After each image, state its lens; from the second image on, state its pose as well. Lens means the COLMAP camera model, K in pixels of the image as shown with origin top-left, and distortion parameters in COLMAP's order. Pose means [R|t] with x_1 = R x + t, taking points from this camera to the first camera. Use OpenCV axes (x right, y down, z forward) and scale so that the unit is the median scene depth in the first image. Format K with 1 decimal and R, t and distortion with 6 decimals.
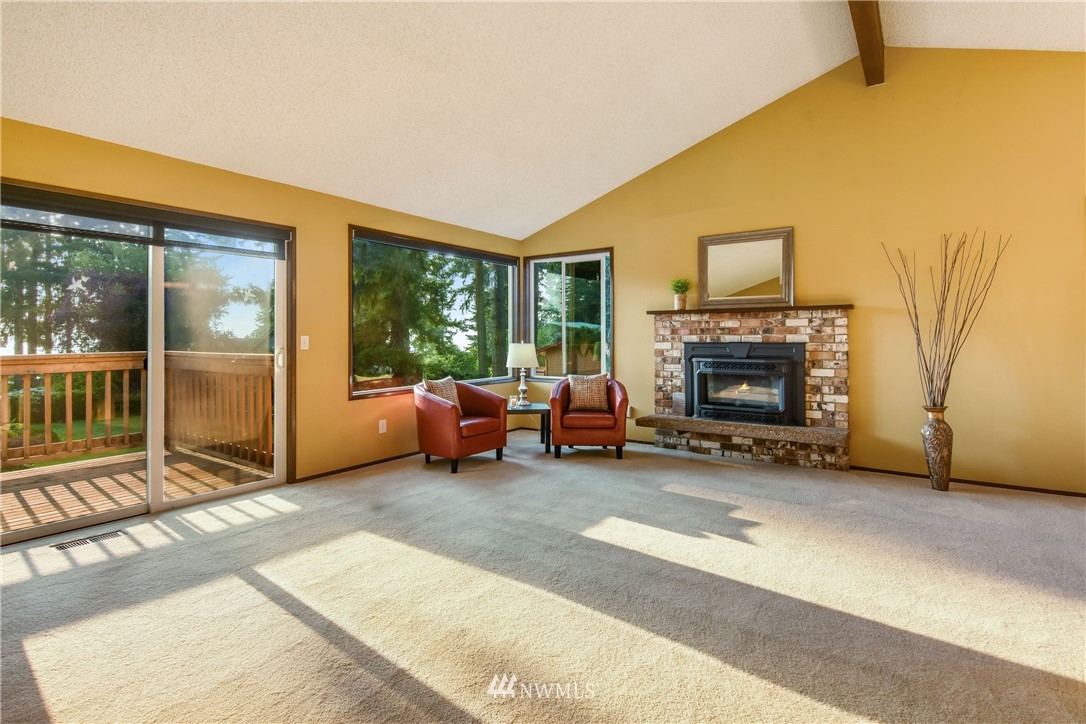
lens RADIAL K [[547.8, 0, 564.7], [0, 547.8, 329.3], [0, 0, 1]] dist [0.002282, -0.001398]
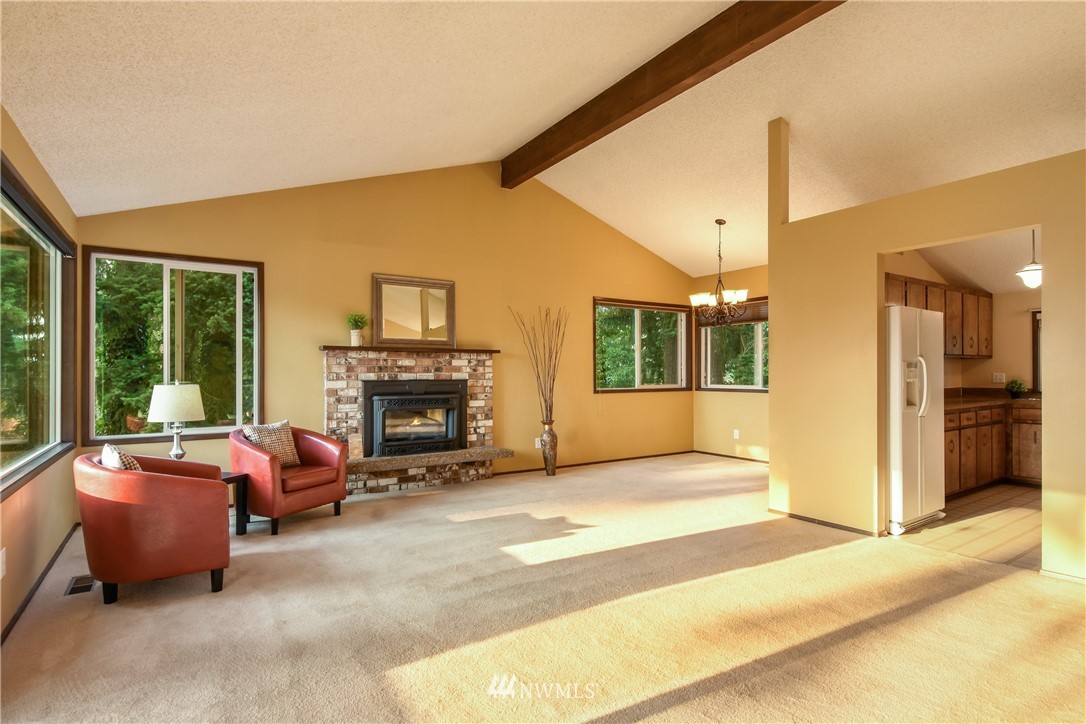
lens RADIAL K [[547.8, 0, 540.0], [0, 547.8, 370.0], [0, 0, 1]] dist [0.002282, -0.001398]
pose [[0.363693, 0.006575, 0.931496, -0.620828], [-0.012780, 0.999916, -0.002068, 0.003747], [-0.931431, -0.011152, 0.363747, 0.402495]]
